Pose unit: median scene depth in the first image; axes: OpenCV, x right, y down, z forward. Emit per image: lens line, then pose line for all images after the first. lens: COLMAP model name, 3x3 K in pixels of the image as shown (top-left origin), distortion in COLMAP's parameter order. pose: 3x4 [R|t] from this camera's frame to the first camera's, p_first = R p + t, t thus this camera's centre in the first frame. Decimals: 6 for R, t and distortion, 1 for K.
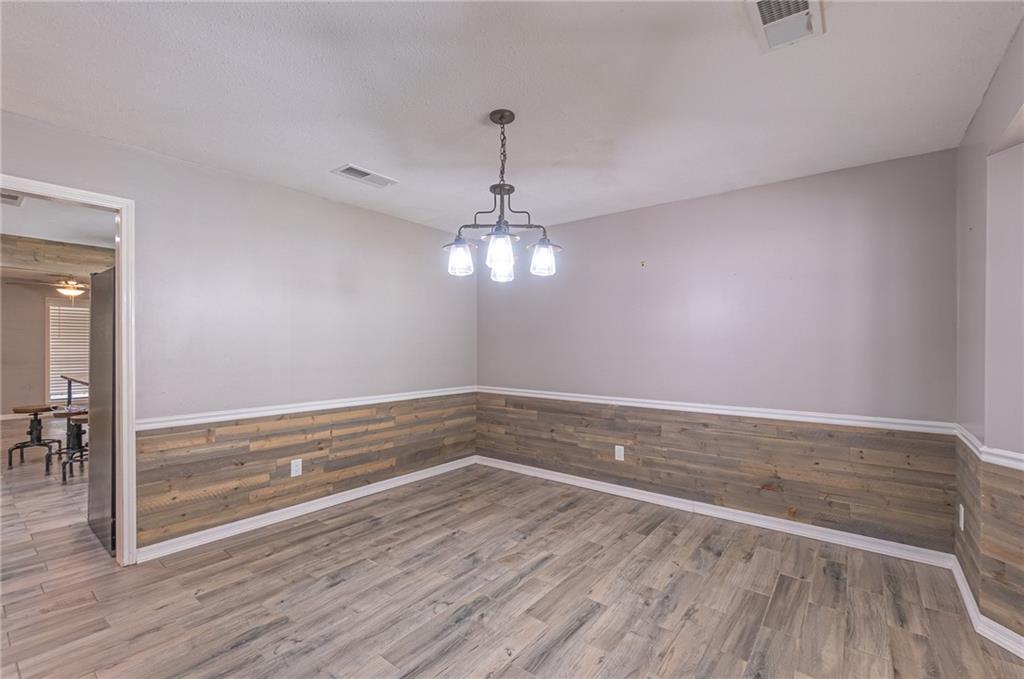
lens RADIAL K [[451.8, 0, 507.3], [0, 451.8, 346.4], [0, 0, 1]] dist [0.001013, 0.000143]
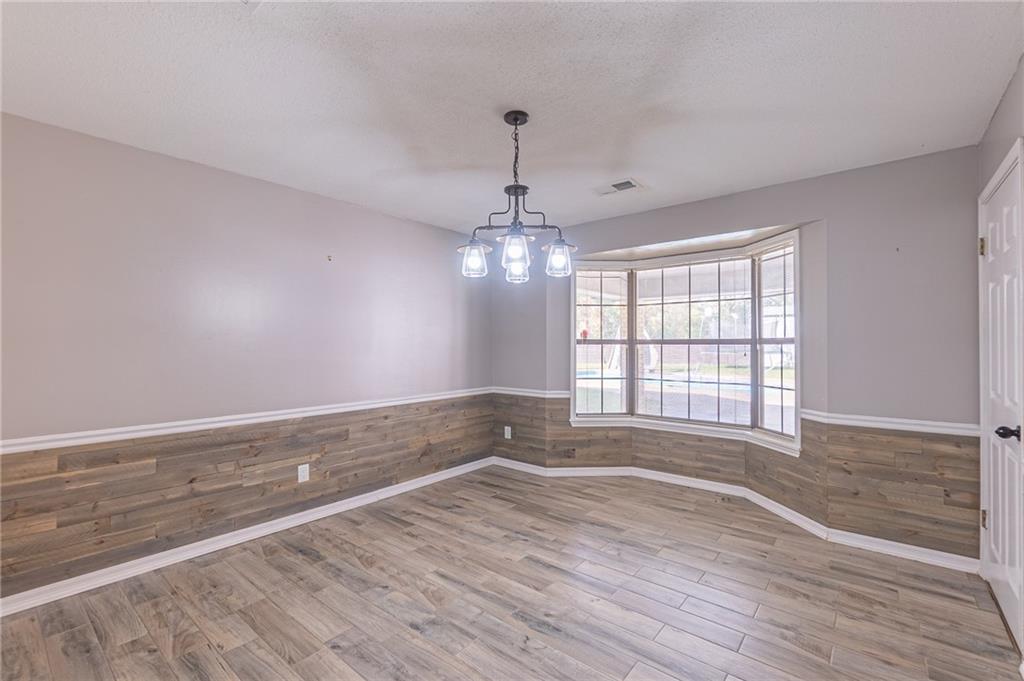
lens RADIAL K [[453.8, 0, 512.0], [0, 453.8, 340.5], [0, 0, 1]] dist [0.000418, 0.000241]
pose [[0.008839, 0.005761, 0.999944, -0.748092], [0.005558, 0.999968, -0.005810, -0.008213], [-0.999945, 0.005609, 0.008807, 0.742688]]
